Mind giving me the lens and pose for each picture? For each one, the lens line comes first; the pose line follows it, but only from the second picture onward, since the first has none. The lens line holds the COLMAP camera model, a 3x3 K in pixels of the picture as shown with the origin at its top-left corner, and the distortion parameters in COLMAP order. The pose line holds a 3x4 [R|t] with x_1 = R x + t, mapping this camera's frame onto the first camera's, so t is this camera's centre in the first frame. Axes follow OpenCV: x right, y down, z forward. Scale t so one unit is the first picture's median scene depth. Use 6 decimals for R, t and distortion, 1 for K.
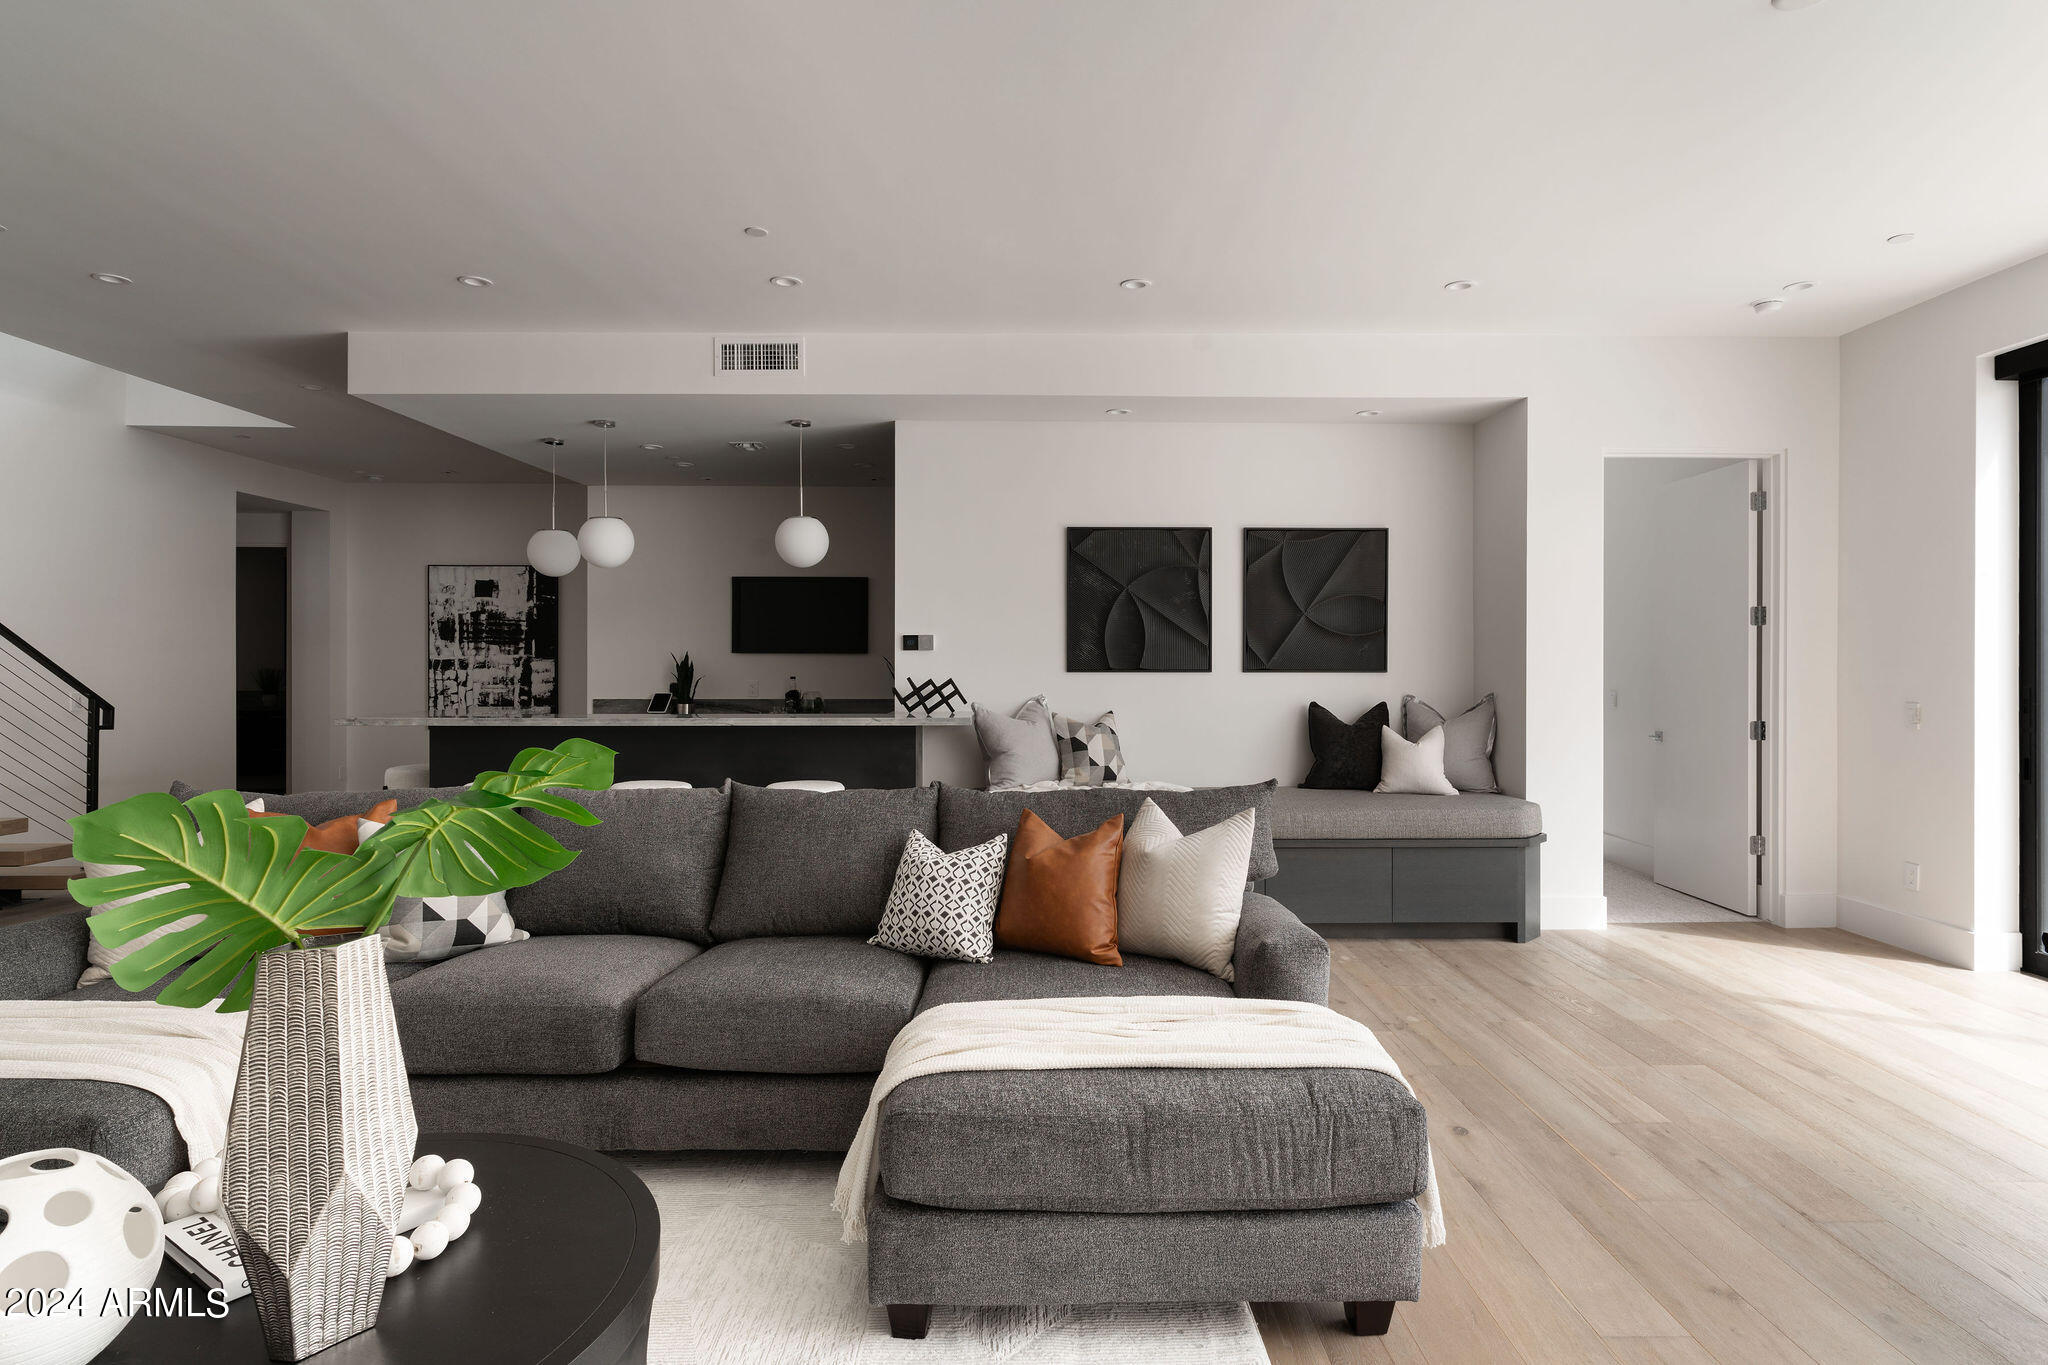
lens RADIAL K [[1124.4, 0, 1080.4], [0, 1124.4, 660.2], [0, 0, 1]] dist [0.003973, 0.000525]
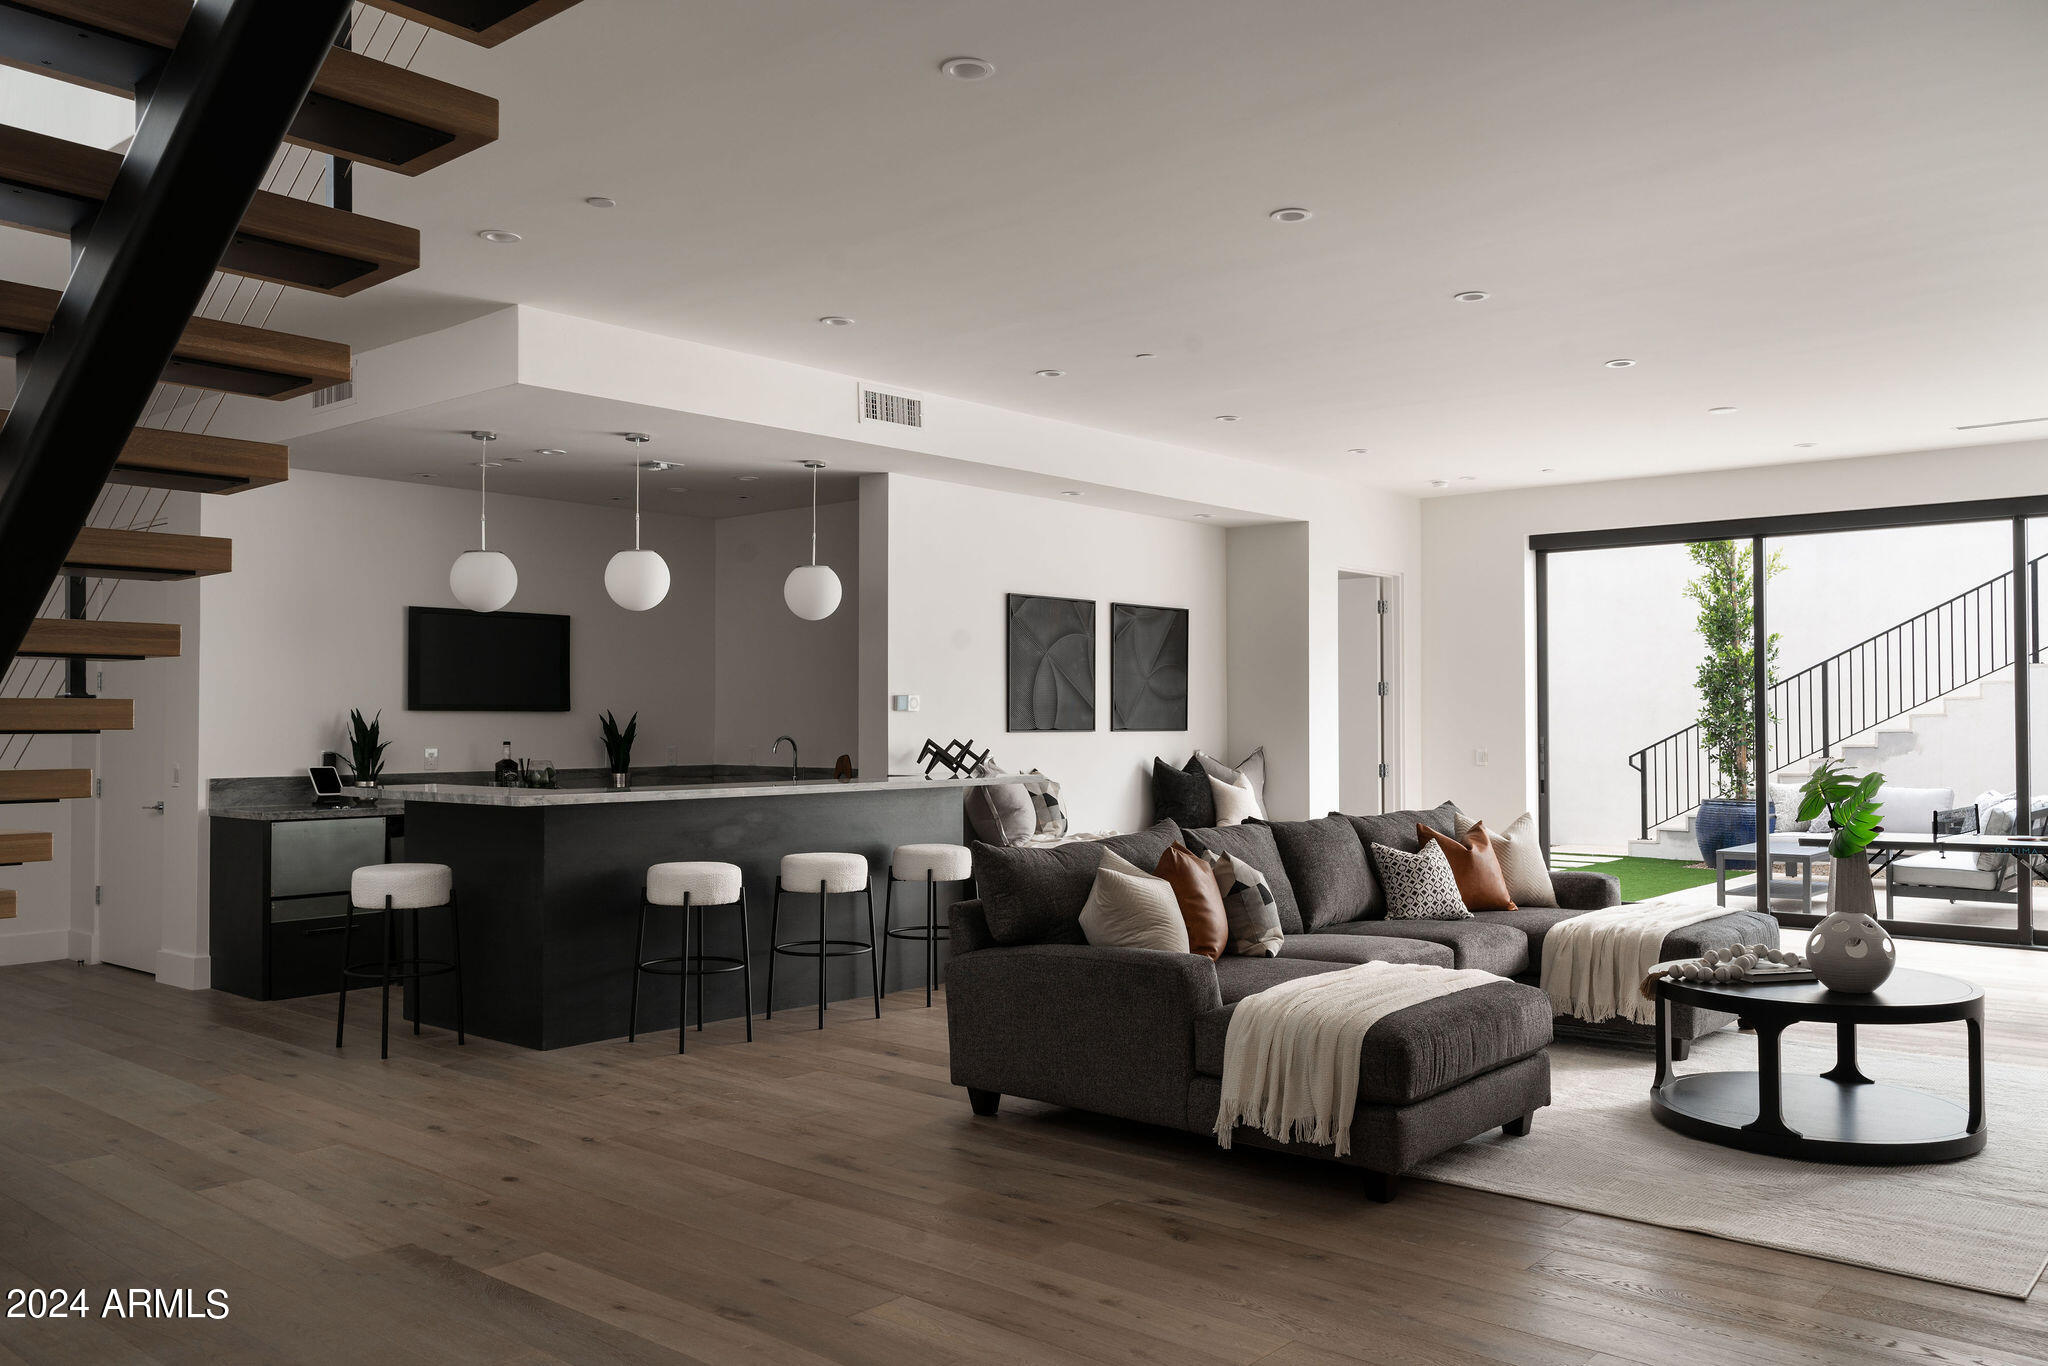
lens RADIAL K [[1593.0, 0, 1024.0], [0, 1593.0, 683.0], [0, 0, 1]] dist [-0.040408, 0.002887]
pose [[0.677894, 0.016616, 0.734971, -1.085862], [0.000712, 0.999729, -0.023258, -0.000806], [-0.735159, 0.016290, 0.677699, -0.011738]]
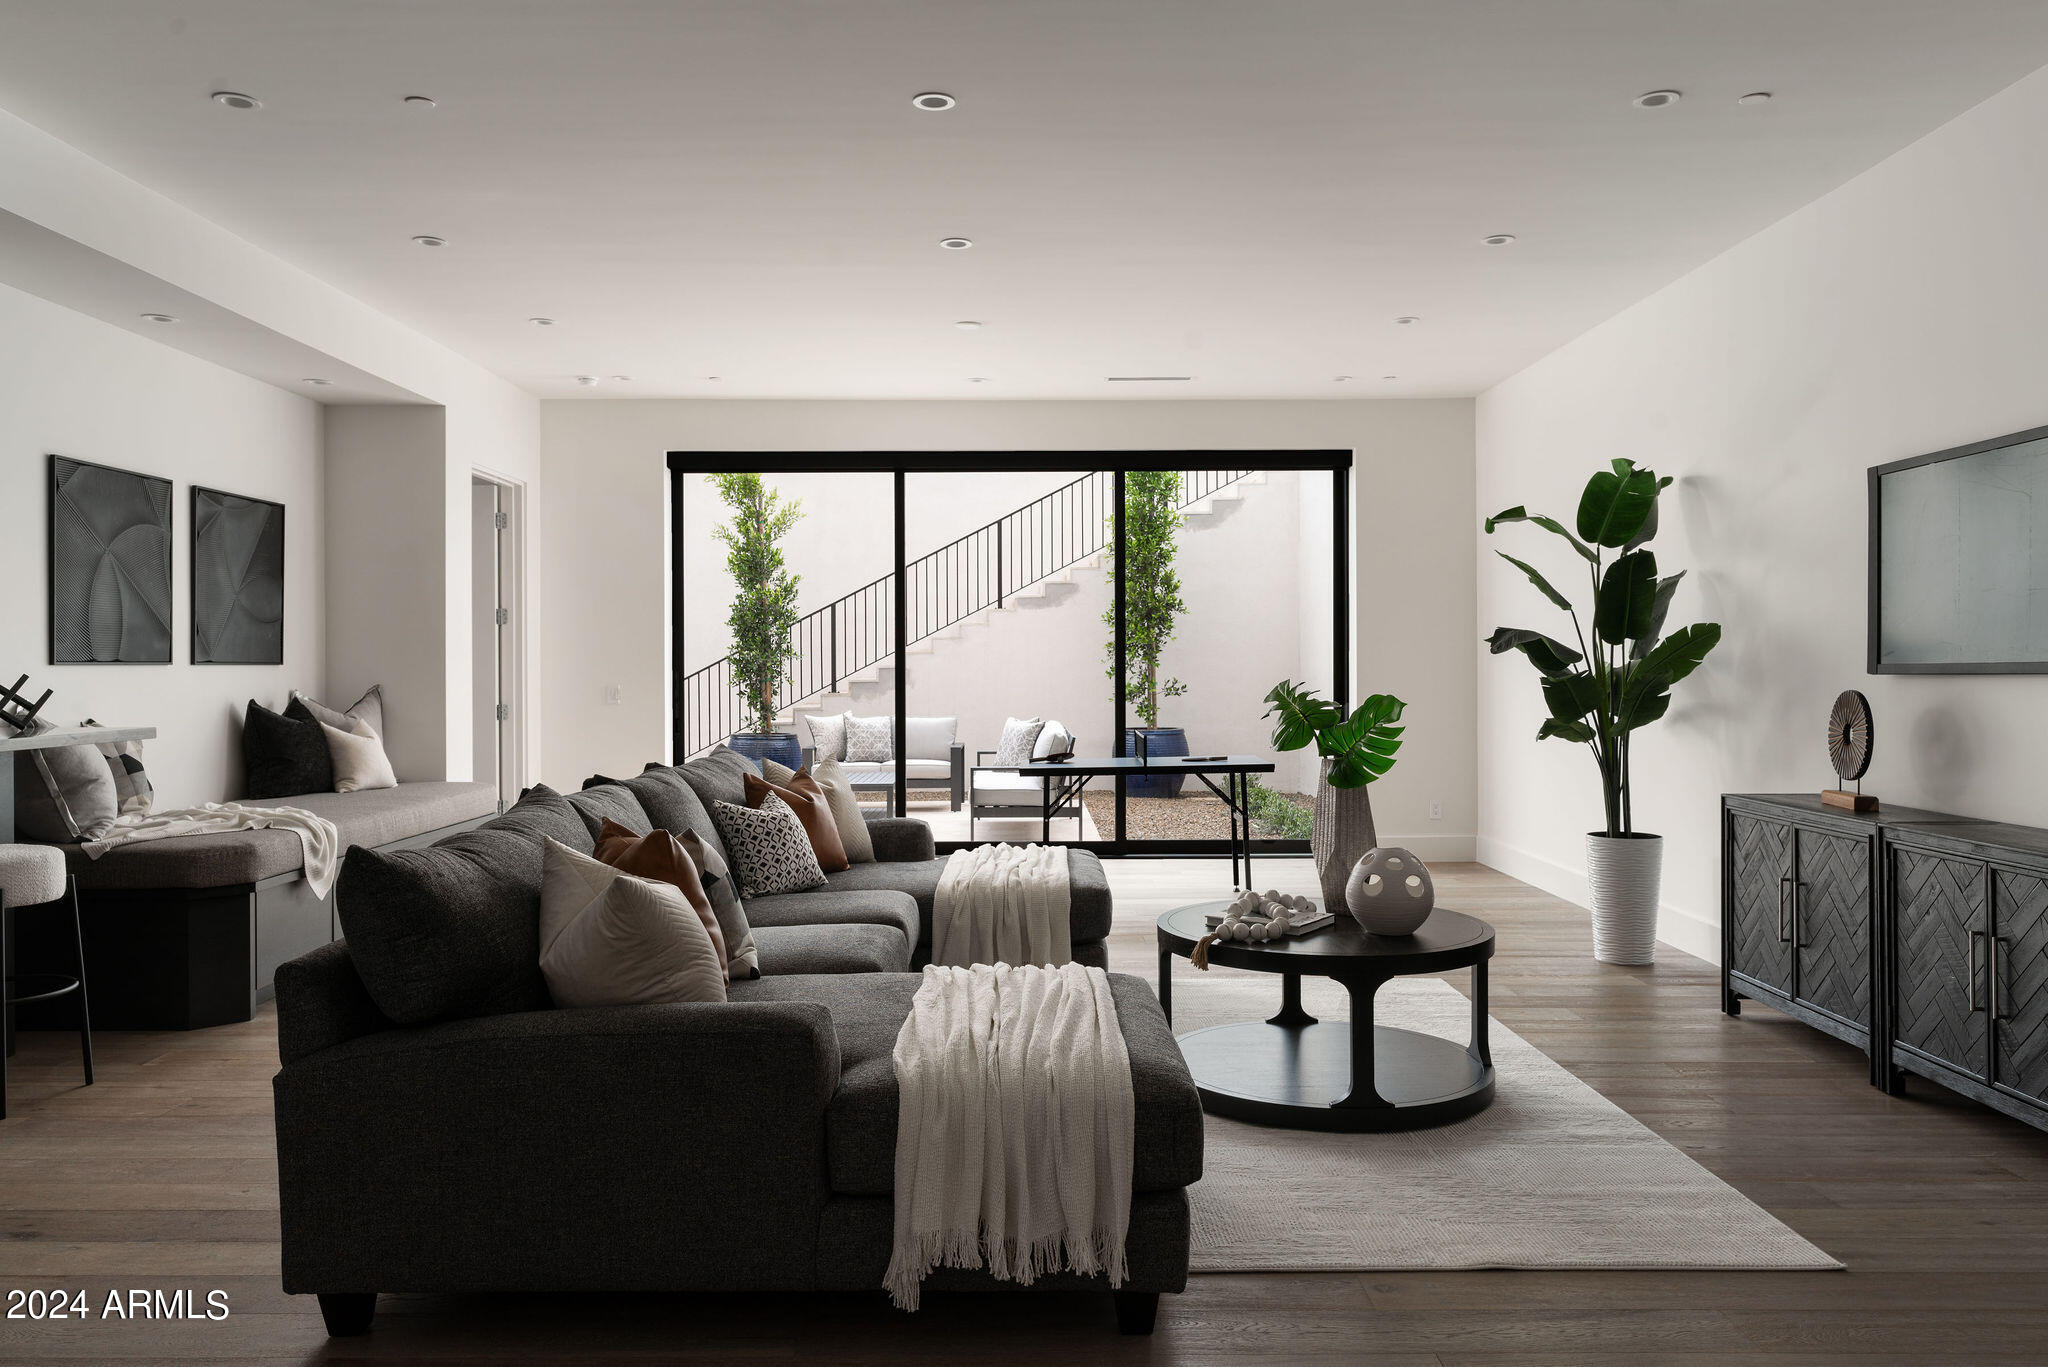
lens RADIAL K [[1475.2, 0, 1024.5], [0, 1475.2, 668.3], [0, 0, 1]] dist [-0.000088, -0.001988]
pose [[0.021505, -0.004027, 0.999761, -0.902284], [0.001937, 0.999990, 0.003986, 0.010188], [-0.999767, 0.001851, 0.021512, 0.383306]]
